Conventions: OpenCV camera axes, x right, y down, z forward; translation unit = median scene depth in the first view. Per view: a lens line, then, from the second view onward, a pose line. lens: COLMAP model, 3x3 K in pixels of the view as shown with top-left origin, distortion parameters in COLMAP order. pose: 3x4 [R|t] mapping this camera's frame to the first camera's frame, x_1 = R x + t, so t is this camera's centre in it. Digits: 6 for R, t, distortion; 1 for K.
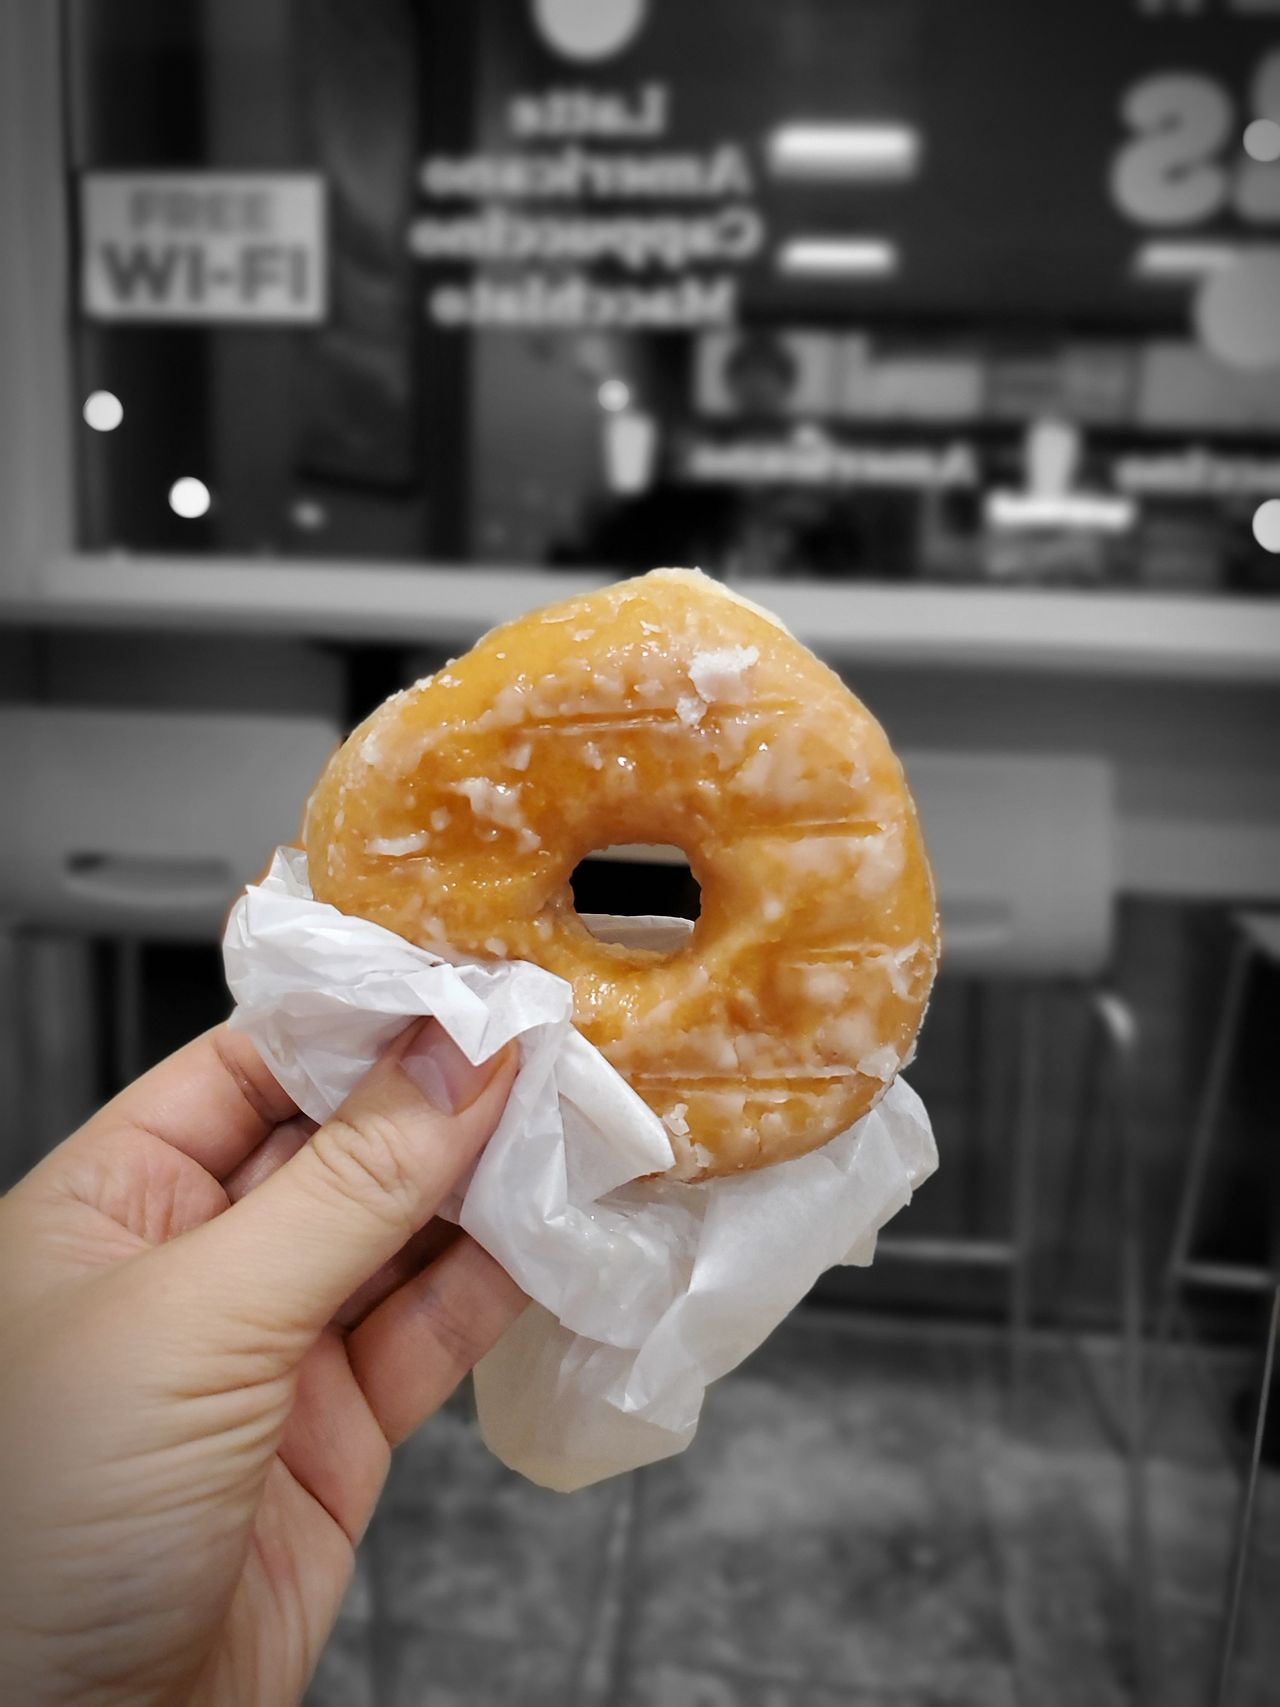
lens RADIAL K [[1460.8, 0, 669.6], [0, 1460.8, 828.9], [0, 0, 1]] dist [0.092212, 0.008595]
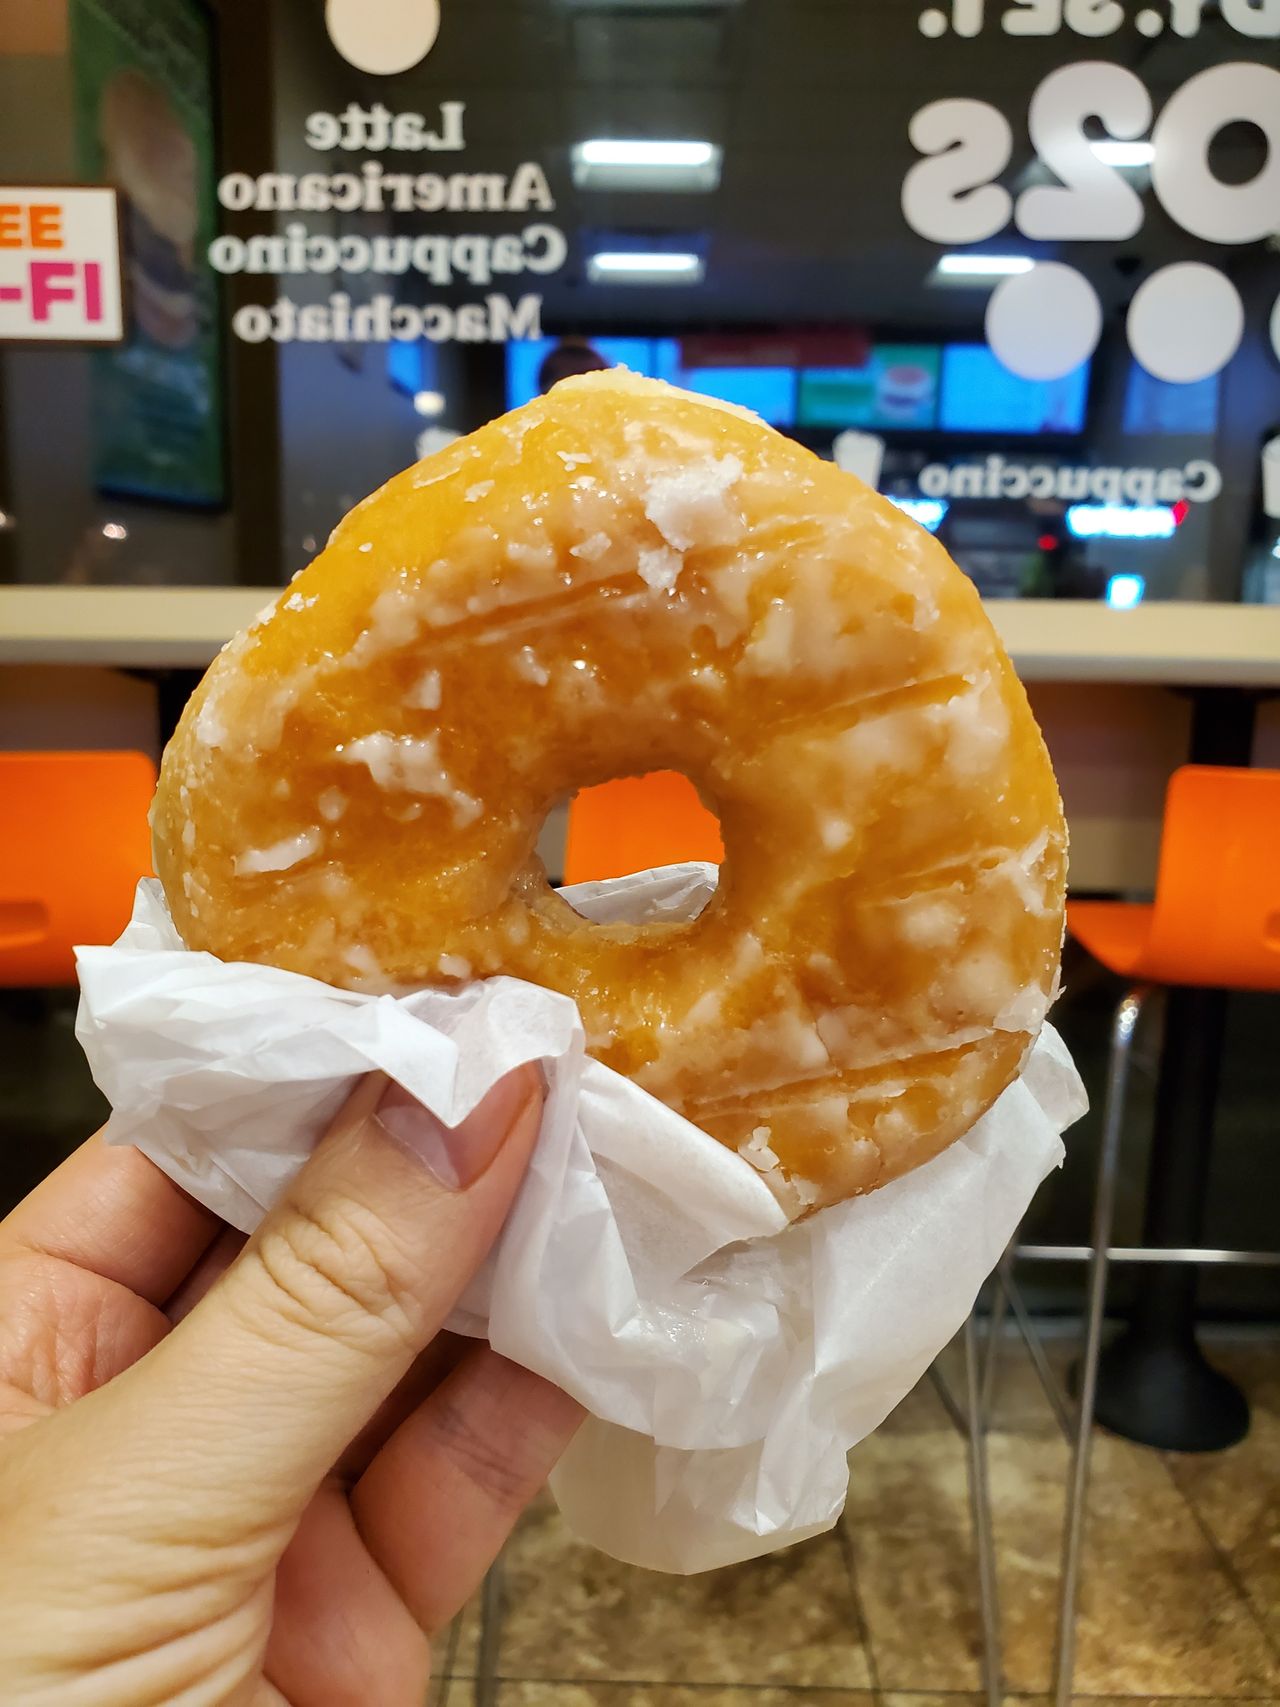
lens RADIAL K [[1460.8, 0, 642.1], [0, 1460.8, 848.2], [0, 0, 1]] dist [0.092212, 0.008595]
pose [[0.977719, -0.209689, 0.009812, -0.026665], [0.208297, 0.974904, 0.078575, -0.010401], [-0.026042, -0.074780, 0.996860, 0.312986]]
